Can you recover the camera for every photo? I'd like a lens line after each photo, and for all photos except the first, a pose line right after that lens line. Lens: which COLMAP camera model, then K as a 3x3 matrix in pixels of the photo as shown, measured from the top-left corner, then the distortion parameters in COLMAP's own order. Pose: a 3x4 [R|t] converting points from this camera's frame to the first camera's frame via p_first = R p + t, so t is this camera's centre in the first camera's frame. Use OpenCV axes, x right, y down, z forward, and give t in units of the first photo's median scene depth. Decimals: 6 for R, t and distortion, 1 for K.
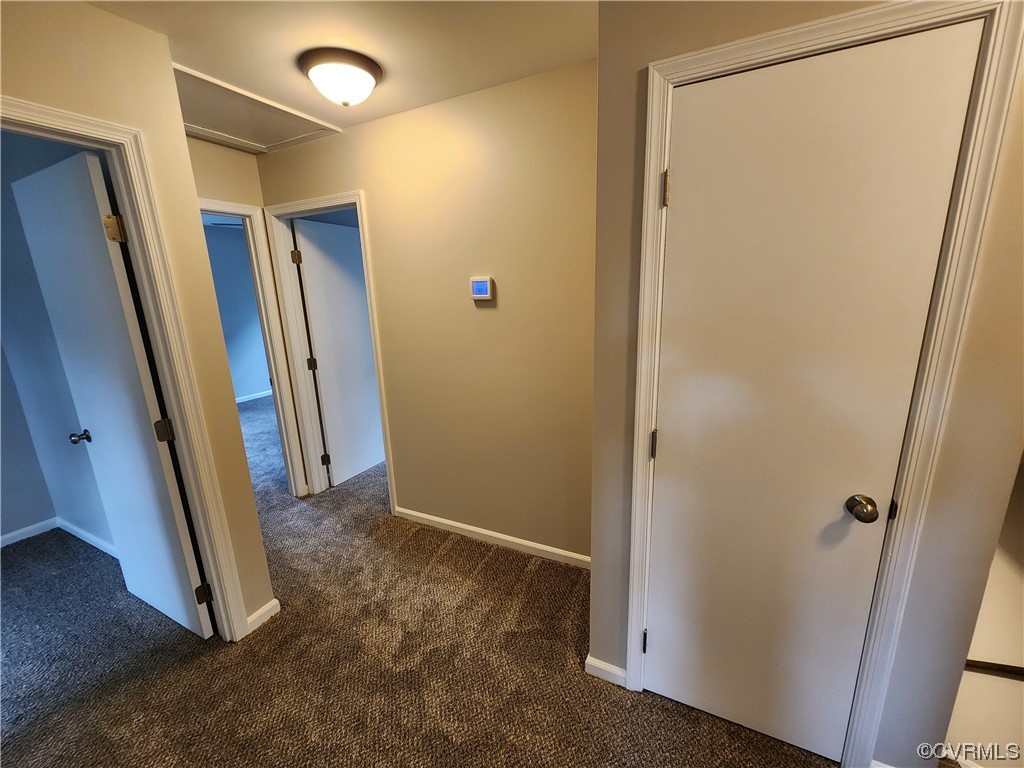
lens RADIAL K [[420.6, 0, 513.7], [0, 420.6, 388.6], [0, 0, 1]] dist [0.000620, 0.000813]
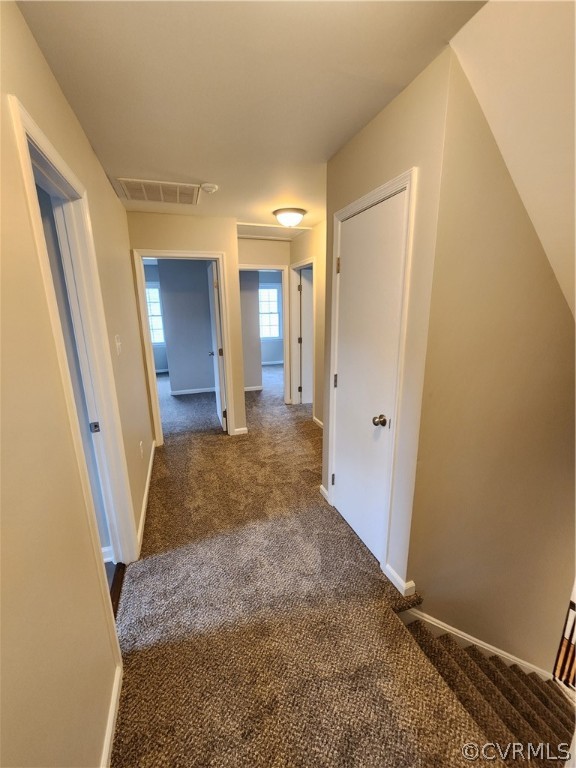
lens RADIAL K [[315.4, 0, 286.7], [0, 315.4, 382.7], [0, 0, 1]] dist [0.000620, 0.000813]
pose [[0.717036, 0.185955, -0.671774, 0.853531], [-0.171619, 0.981187, 0.088422, 0.027535], [0.675579, 0.051887, 0.735460, -0.248098]]
